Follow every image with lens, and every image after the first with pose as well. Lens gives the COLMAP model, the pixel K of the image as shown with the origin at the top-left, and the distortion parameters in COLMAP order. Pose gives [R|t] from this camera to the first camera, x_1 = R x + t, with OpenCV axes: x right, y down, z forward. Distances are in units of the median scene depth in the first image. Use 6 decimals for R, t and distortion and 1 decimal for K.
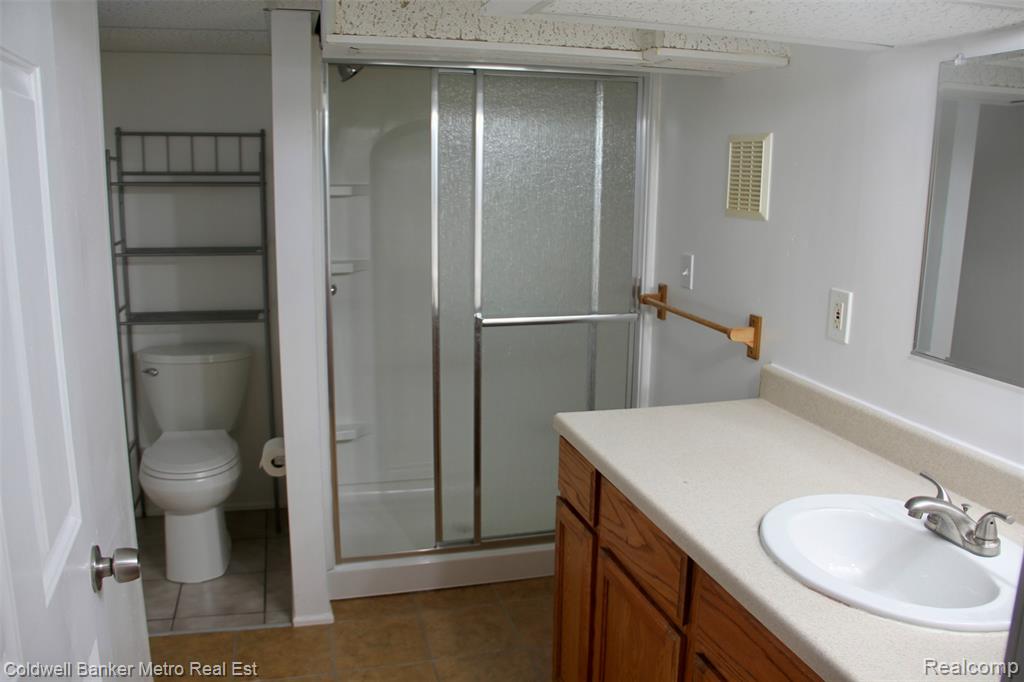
lens RADIAL K [[862.2, 0, 513.4], [0, 862.2, 342.0], [0, 0, 1]] dist [-0.175824, 0.138523]
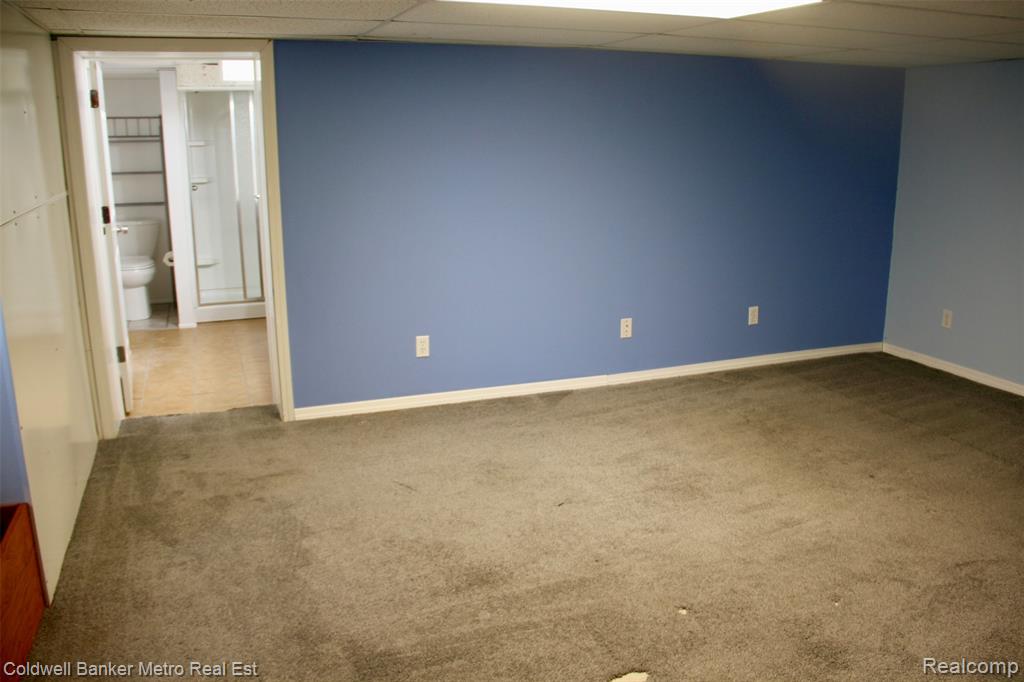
lens RADIAL K [[862.2, 0, 511.9], [0, 862.2, 342.6], [0, 0, 1]] dist [-0.175824, 0.138523]
pose [[0.996151, -0.032653, 0.081341, 0.413119], [0.027901, 0.997875, 0.058887, 0.230469], [-0.083091, -0.056391, 0.994945, -1.241947]]
